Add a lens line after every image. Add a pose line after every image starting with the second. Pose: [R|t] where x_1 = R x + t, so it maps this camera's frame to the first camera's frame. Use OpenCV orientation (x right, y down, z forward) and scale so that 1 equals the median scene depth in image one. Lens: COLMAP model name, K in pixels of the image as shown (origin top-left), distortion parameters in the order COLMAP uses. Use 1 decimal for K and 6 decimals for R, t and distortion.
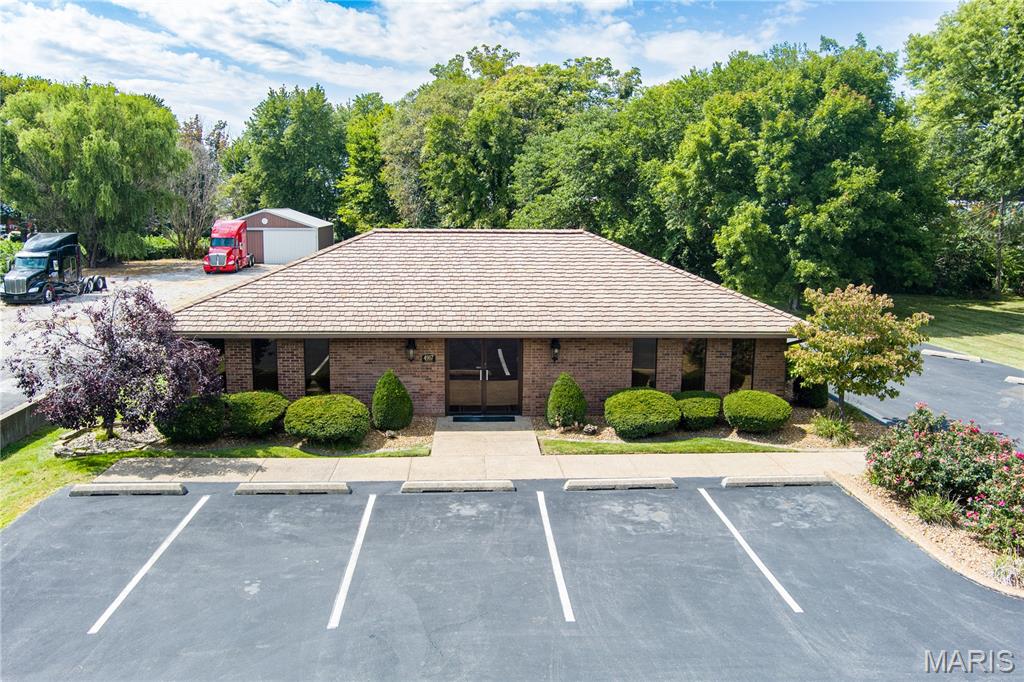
lens RADIAL K [[839.9, 0, 511.9], [0, 839.9, 366.3], [0, 0, 1]] dist [-0.079341, 0.029859]
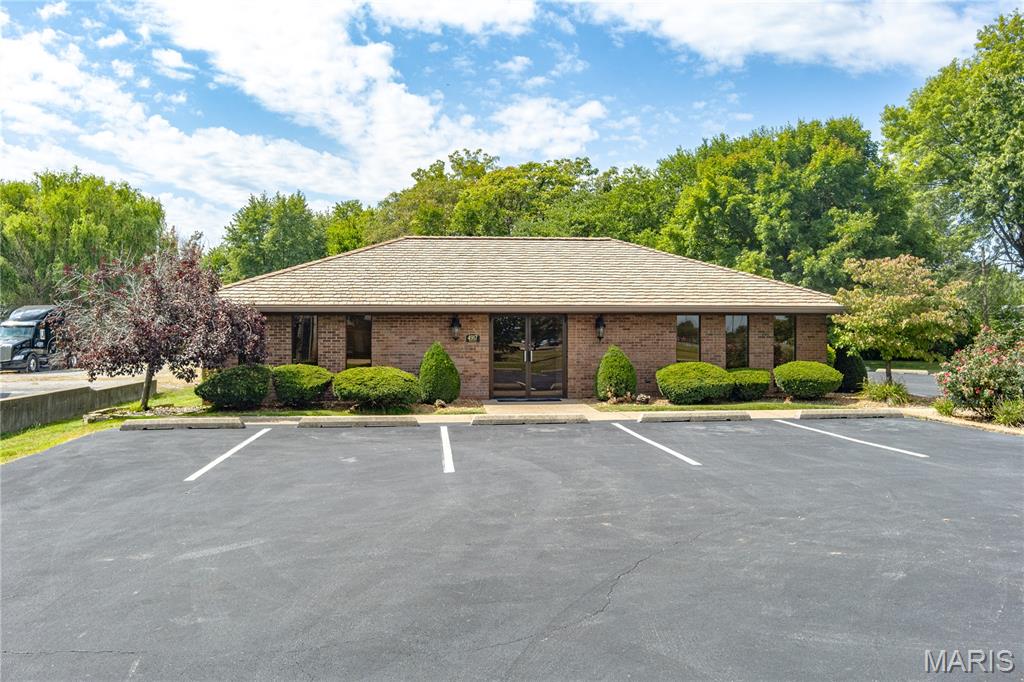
lens RADIAL K [[857.1, 0, 512.0], [0, 857.1, 341.0], [0, 0, 1]] dist [-0.073128, 0.008319]
pose [[0.999100, -0.011891, 0.040723, -0.050686], [0.019120, 0.983106, -0.182035, 0.095495], [-0.037871, 0.182649, 0.982448, 0.006007]]
